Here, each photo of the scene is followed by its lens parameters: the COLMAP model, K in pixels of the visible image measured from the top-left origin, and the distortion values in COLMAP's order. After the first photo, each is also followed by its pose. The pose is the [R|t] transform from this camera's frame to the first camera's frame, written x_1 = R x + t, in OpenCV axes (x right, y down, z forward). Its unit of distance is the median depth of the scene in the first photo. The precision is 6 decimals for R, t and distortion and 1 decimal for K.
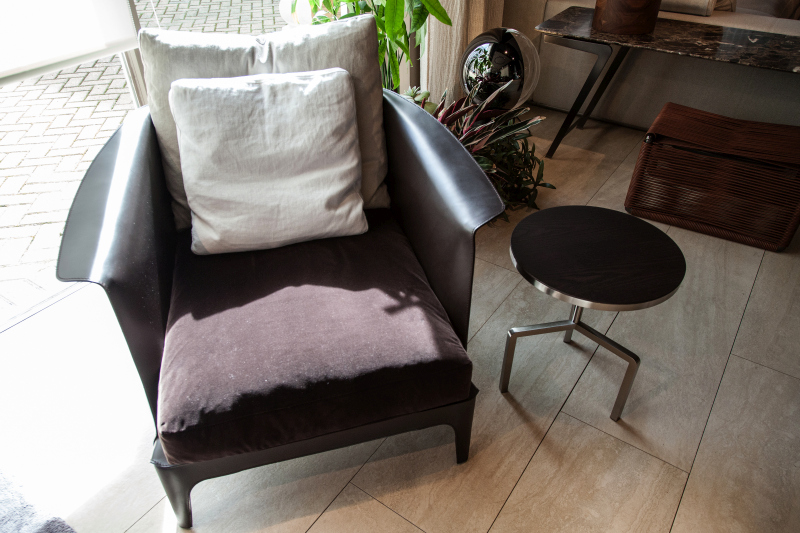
lens RADIAL K [[570.4, 0, 400.0], [0, 570.4, 266.5], [0, 0, 1]] dist [0.023674, -0.002693]
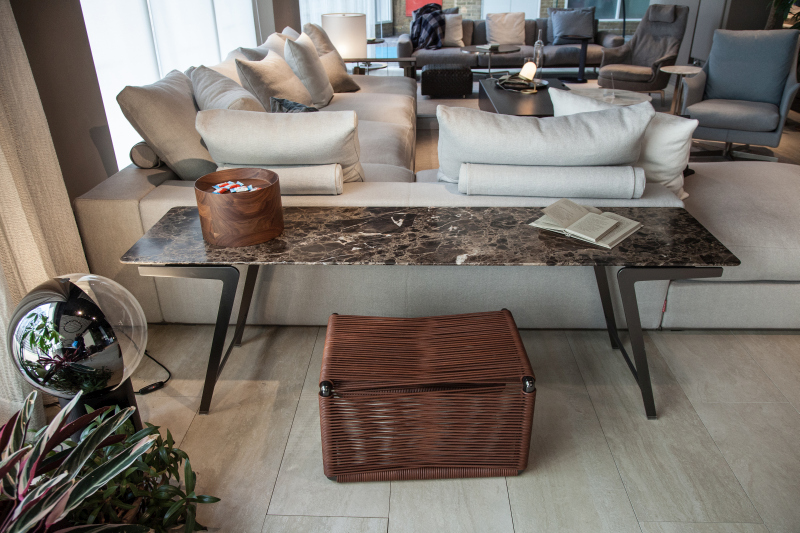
lens RADIAL K [[597.7, 0, 400.0], [0, 597.7, 266.5], [0, 0, 1]] dist [-0.021516, 0.003618]
pose [[0.837818, -0.244076, 0.488353, 0.171926], [0.336655, 0.935160, -0.110178, -0.226760], [-0.429796, 0.256716, 0.865663, 0.261688]]
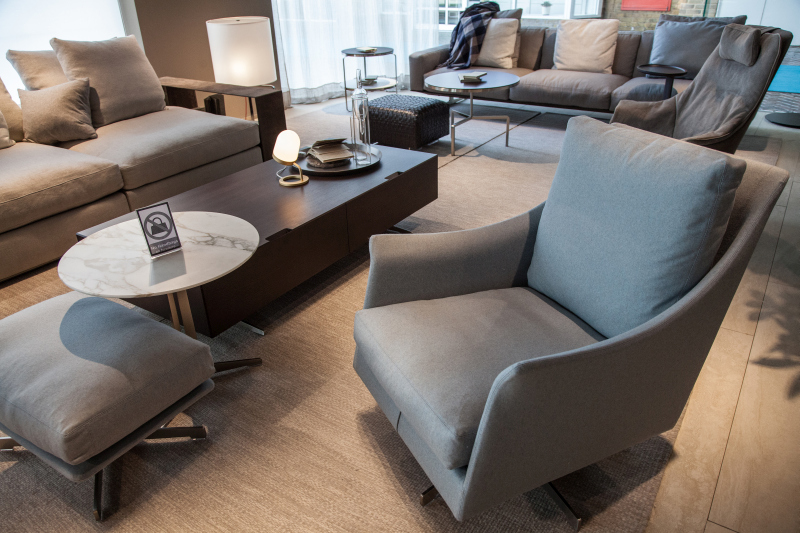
lens RADIAL K [[597.7, 0, 400.0], [0, 597.7, 266.5], [0, 0, 1]] dist [-0.021516, 0.003618]
pose [[0.999316, -0.027973, 0.024169, 1.911533], [0.031771, 0.984129, -0.174587, -0.512613], [-0.018902, 0.175235, 0.984345, 0.613161]]
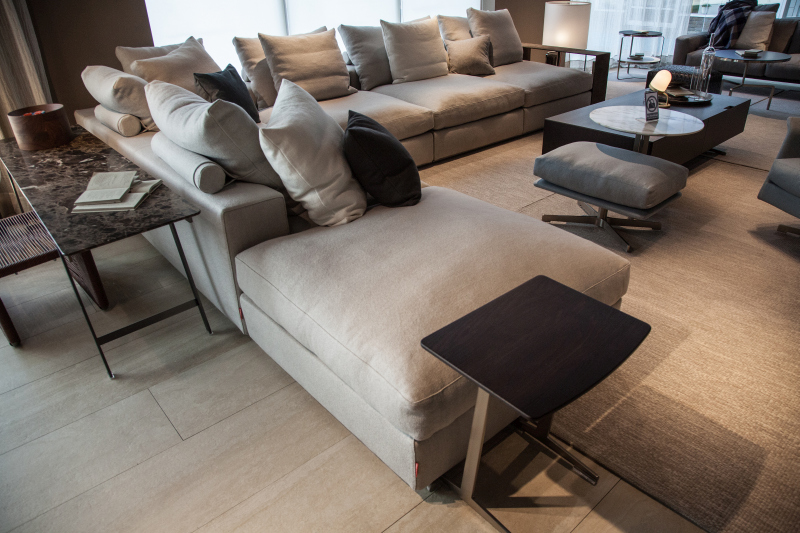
lens RADIAL K [[564.4, 0, 399.0], [0, 564.4, 245.6], [0, 0, 1]] dist [-0.134491, 0.089117]
pose [[0.972749, 0.087923, -0.214544, 1.370183], [-0.124989, 0.978203, -0.165823, -0.125606], [0.195288, 0.188120, 0.962535, 0.130207]]
